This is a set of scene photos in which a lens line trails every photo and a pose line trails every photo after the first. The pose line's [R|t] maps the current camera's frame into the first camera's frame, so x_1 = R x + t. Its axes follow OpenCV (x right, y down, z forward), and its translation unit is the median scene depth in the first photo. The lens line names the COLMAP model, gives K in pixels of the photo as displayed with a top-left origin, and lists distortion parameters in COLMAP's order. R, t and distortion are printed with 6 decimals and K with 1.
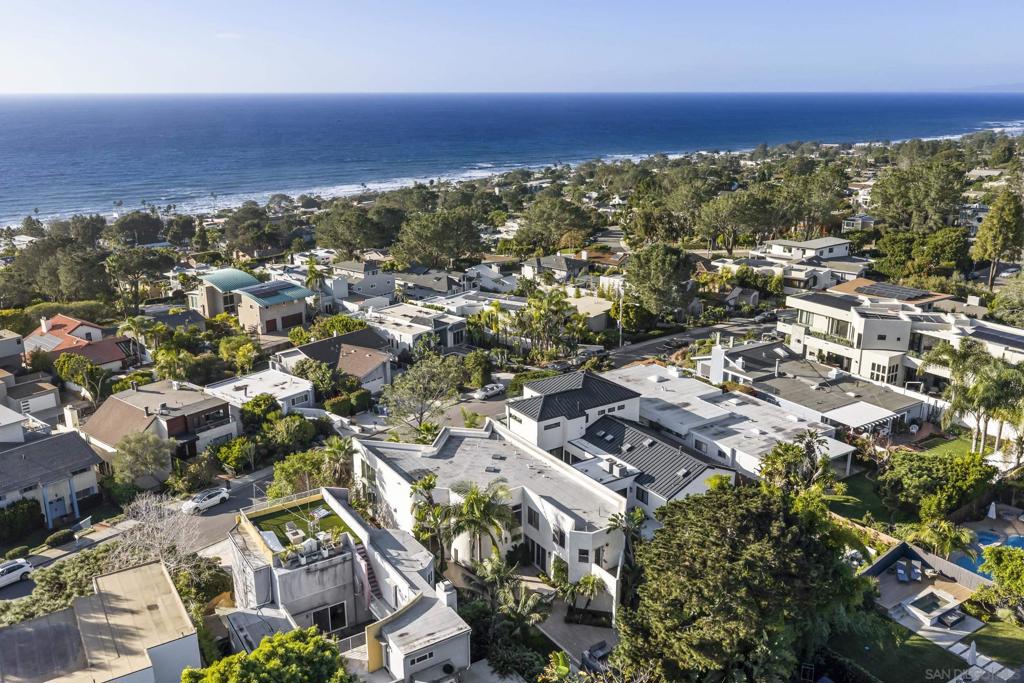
lens RADIAL K [[855.9, 0, 489.2], [0, 855.9, 342.2], [0, 0, 1]] dist [0.038009, -0.077467]
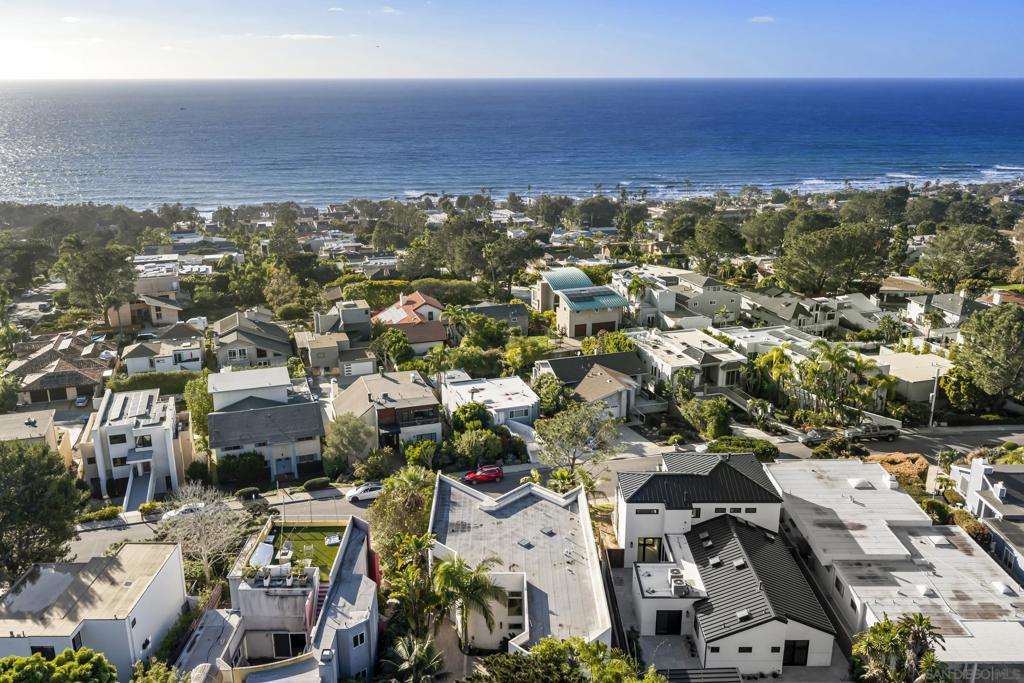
lens RADIAL K [[855.9, 0, 489.2], [0, 855.9, 342.2], [0, 0, 1]] dist [0.038009, -0.077467]
pose [[0.839679, 0.160617, -0.518788, 0.270718], [-0.151934, 0.986596, 0.059539, -0.073487], [0.521397, 0.028828, 0.852827, 0.129340]]
